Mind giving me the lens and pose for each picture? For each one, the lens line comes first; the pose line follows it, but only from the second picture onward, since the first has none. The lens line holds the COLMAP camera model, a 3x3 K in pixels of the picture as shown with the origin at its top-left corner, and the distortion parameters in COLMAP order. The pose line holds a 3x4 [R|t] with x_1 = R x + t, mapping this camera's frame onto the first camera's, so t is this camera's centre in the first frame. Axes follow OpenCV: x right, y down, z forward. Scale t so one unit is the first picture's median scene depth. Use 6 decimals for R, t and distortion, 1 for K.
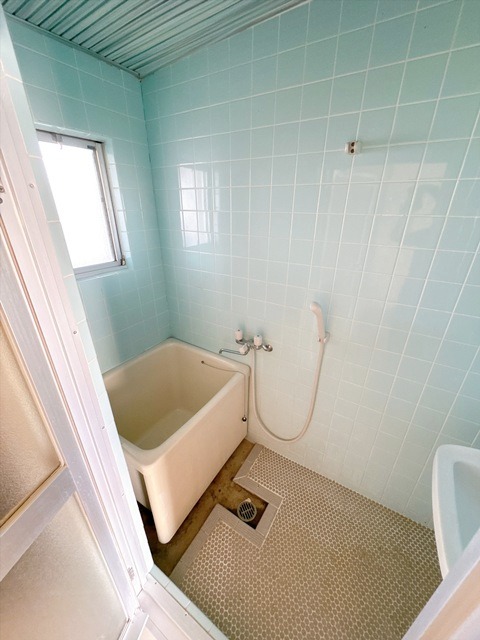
lens RADIAL K [[255.3, 0, 238.8], [0, 255.3, 320.7], [0, 0, 1]] dist [-0.001488, -0.000741]
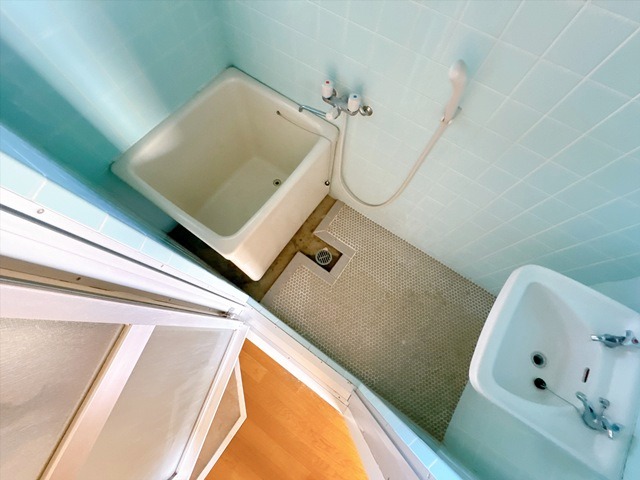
lens RADIAL K [[255.3, 0, 320.0], [0, 255.3, 240.0], [0, 0, 1]] dist [-0.001488, -0.000741]
pose [[0.998225, 0.058662, 0.010252, -0.002159], [-0.048402, 0.698939, 0.713541, -0.143290], [0.034692, -0.712771, 0.700538, 0.228331]]
